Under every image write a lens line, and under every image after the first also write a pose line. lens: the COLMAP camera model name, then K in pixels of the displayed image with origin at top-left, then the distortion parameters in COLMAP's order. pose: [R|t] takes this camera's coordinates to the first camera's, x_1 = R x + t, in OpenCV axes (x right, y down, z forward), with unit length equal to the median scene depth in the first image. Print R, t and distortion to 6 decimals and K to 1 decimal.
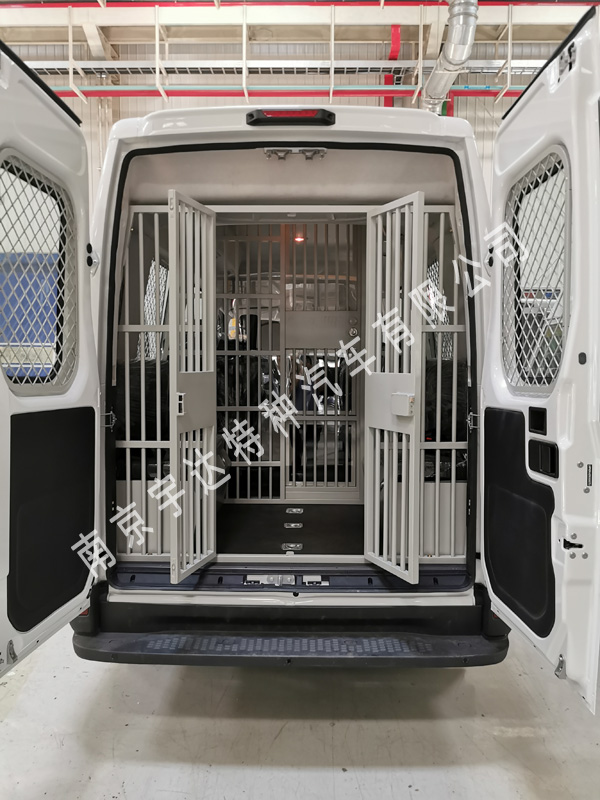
lens RADIAL K [[629.8, 0, 297.5], [0, 629.8, 403.2], [0, 0, 1]] dist [0.042802, -0.032370]
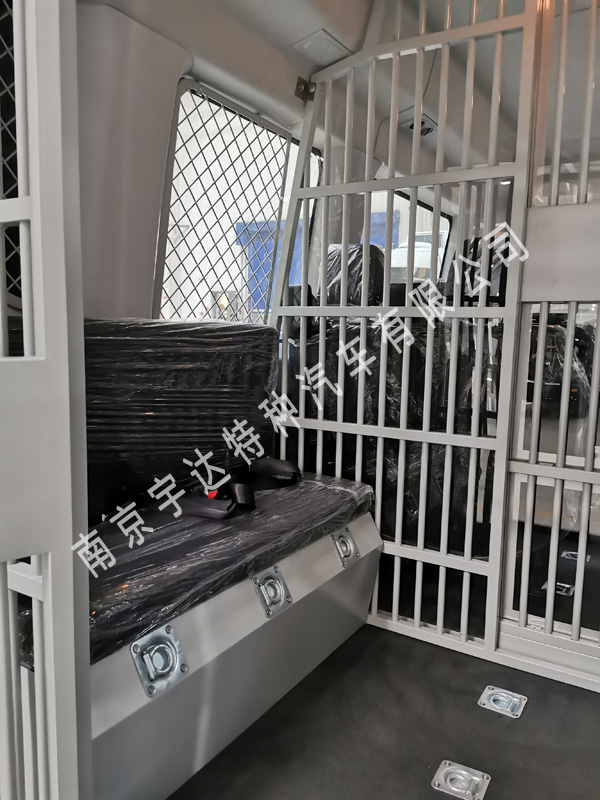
lens RADIAL K [[629.8, 0, 295.9], [0, 629.8, 407.1], [0, 0, 1]] dist [0.042802, -0.032370]
pose [[0.859505, 0.084974, -0.504015, 0.098662], [-0.056665, 0.995847, 0.071263, -0.054142], [0.507977, -0.032691, 0.860750, 0.798798]]
